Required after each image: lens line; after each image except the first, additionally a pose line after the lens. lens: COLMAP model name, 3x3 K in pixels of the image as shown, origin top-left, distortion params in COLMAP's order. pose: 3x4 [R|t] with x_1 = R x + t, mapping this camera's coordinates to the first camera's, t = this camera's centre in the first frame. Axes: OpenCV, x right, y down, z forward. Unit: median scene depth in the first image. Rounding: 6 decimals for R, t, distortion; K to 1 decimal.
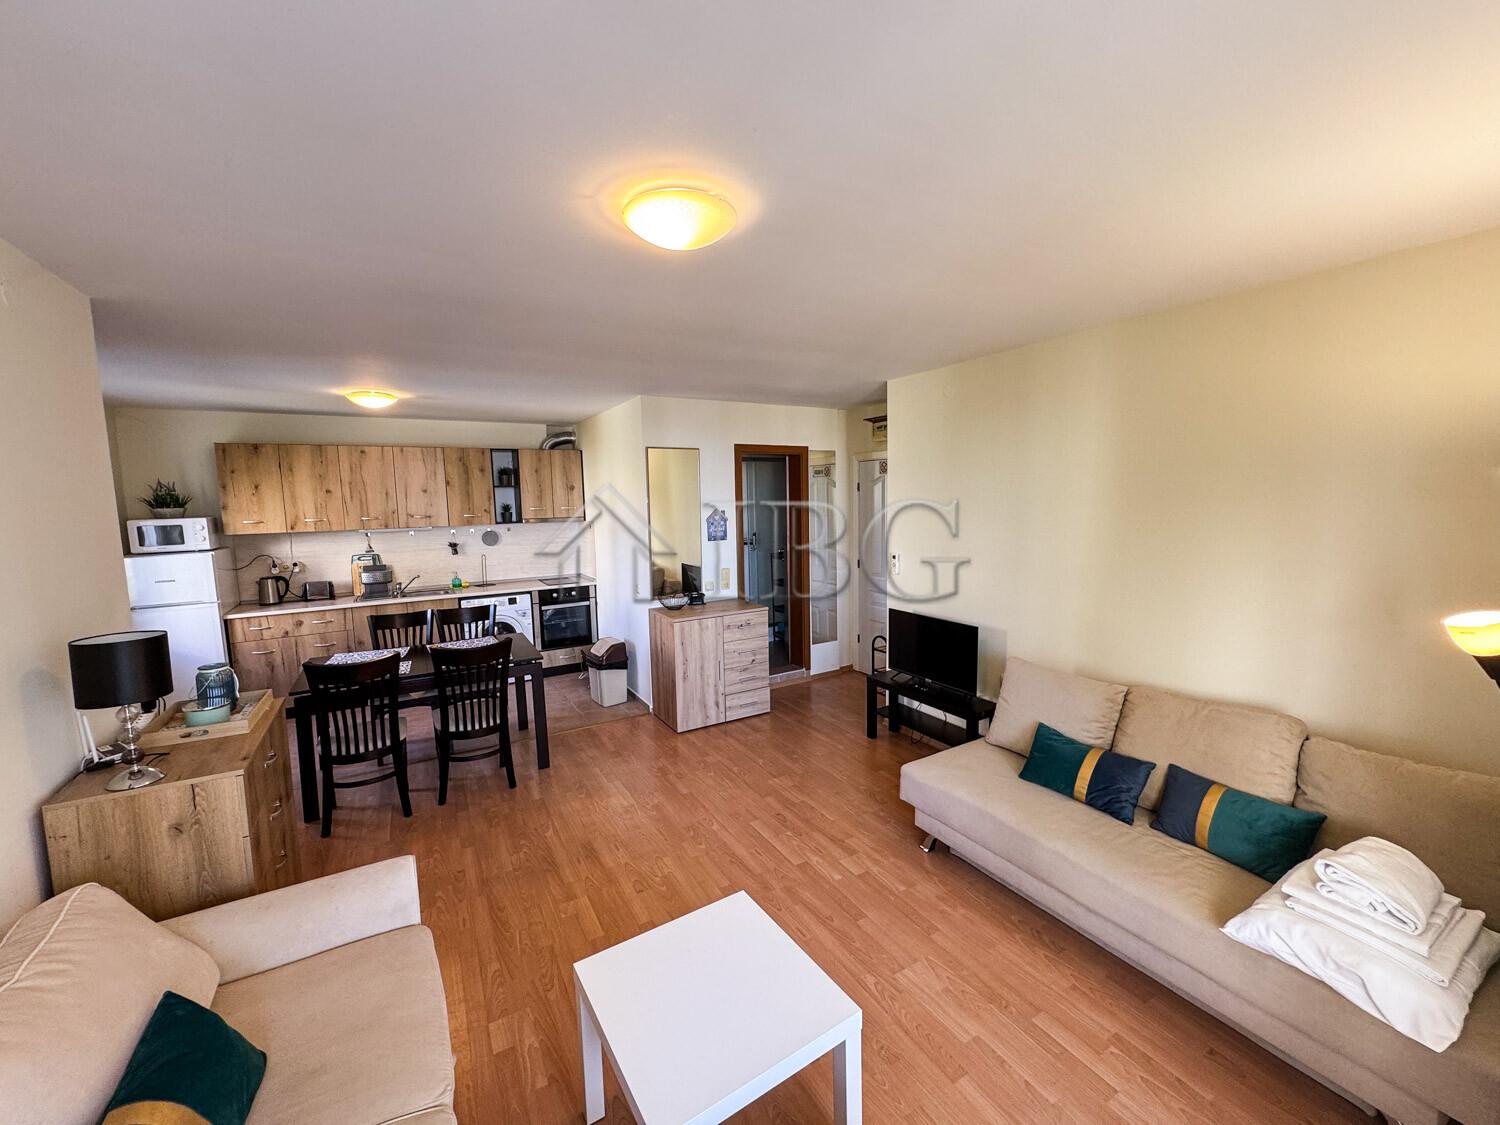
lens RADIAL K [[600.3, 0, 750.0], [0, 600.3, 562.5], [0, 0, 1]] dist [-0.001999, 0.000461]
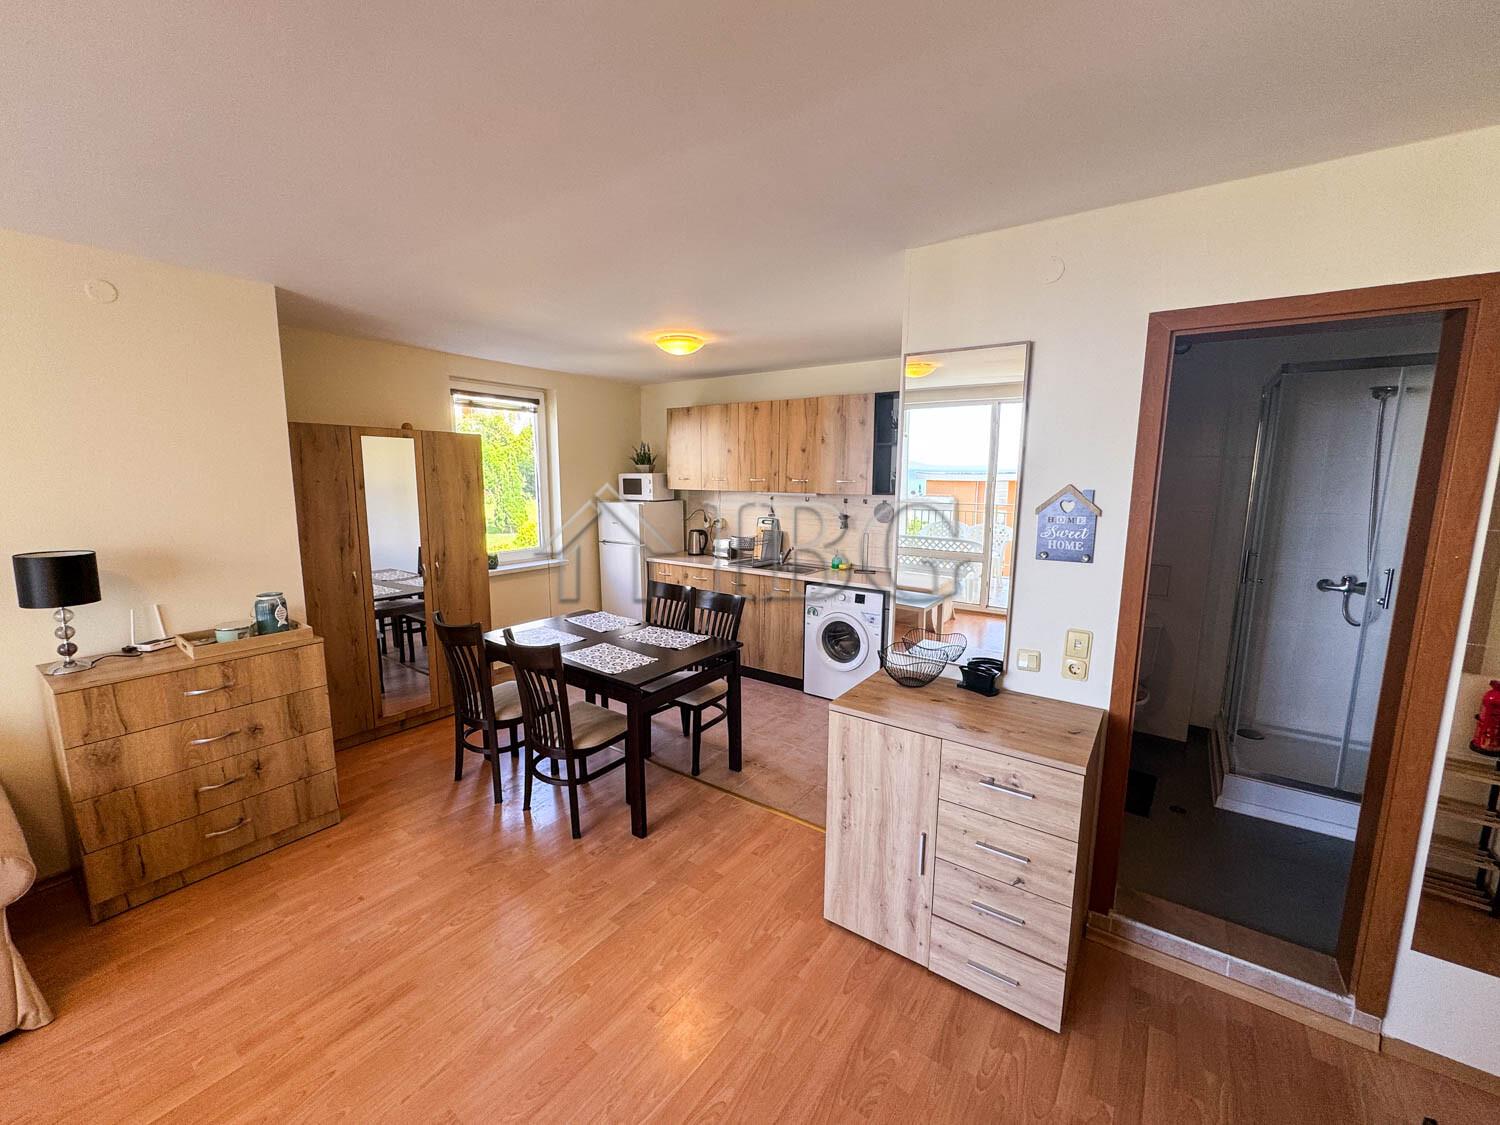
lens RADIAL K [[598.7, 0, 750.0], [0, 598.7, 562.5], [0, 0, 1]] dist [-0.001321, -0.000062]
pose [[0.413018, 0.158701, -0.896789, 0.404162], [-0.114645, 0.985927, 0.121675, -0.107276], [0.903478, 0.052558, 0.425400, 1.091697]]
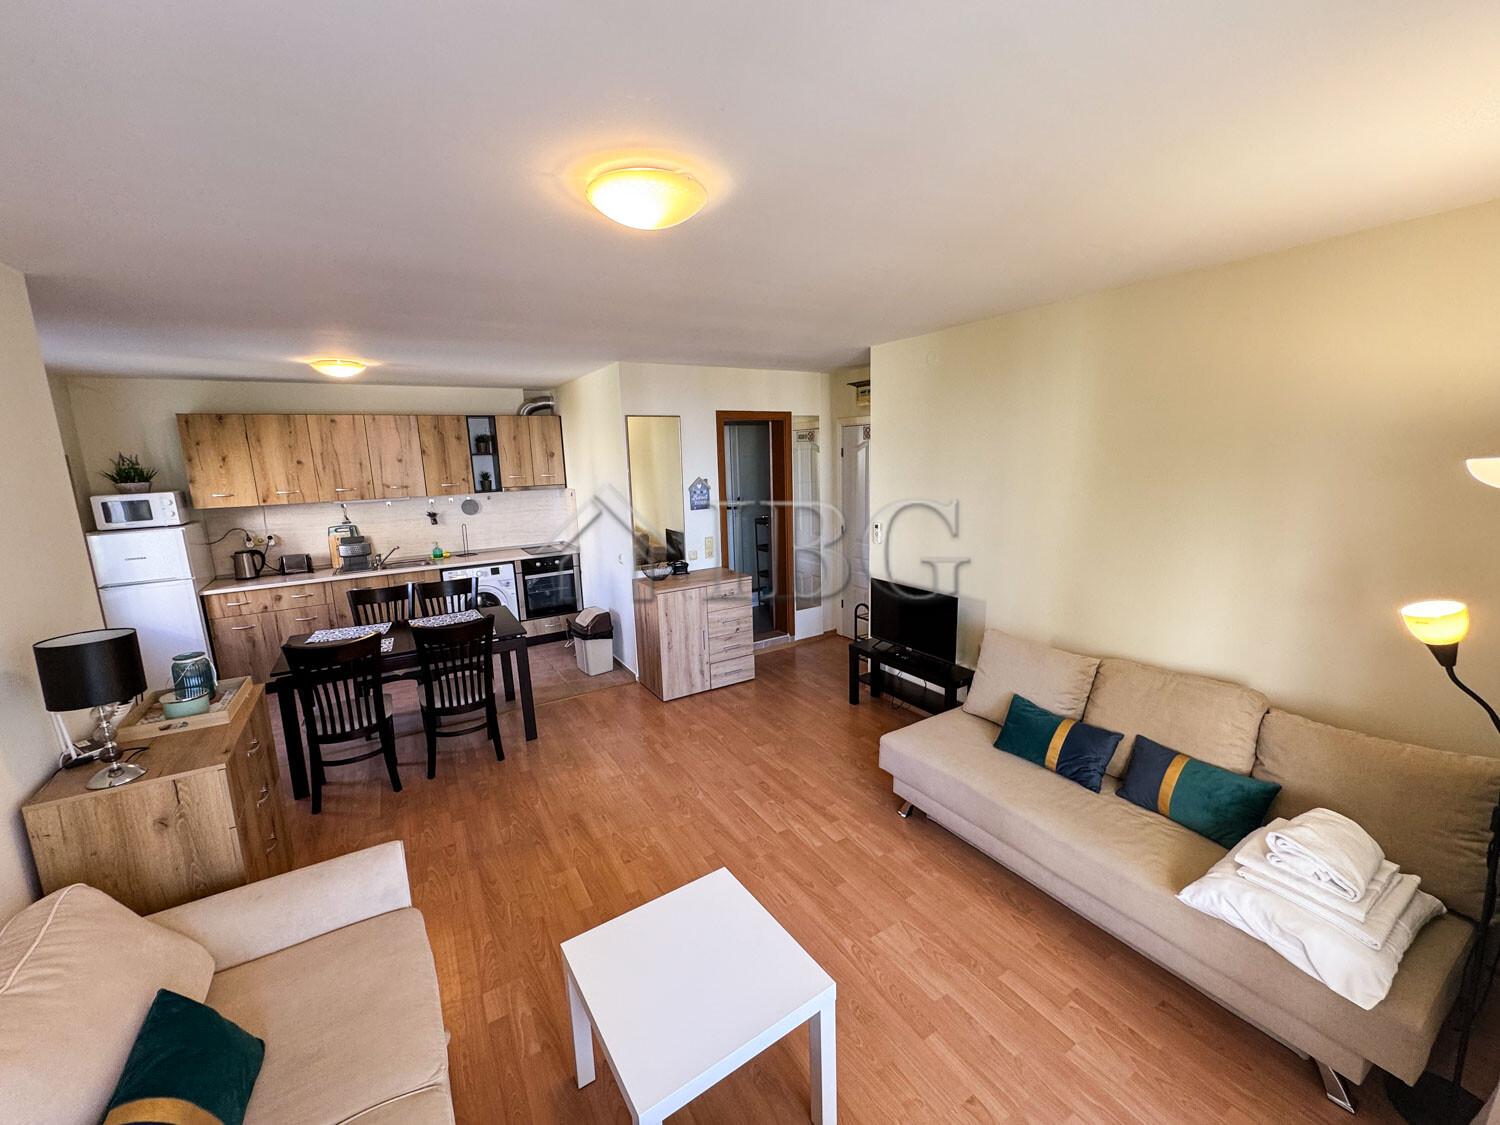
lens RADIAL K [[600.3, 0, 750.0], [0, 600.3, 562.5], [0, 0, 1]] dist [-0.001999, 0.000461]
pose [[0.999721, -0.011367, 0.020714, 0.011194], [0.009835, 0.997312, 0.072610, -0.035461], [-0.021483, -0.072386, 0.997145, 0.002430]]
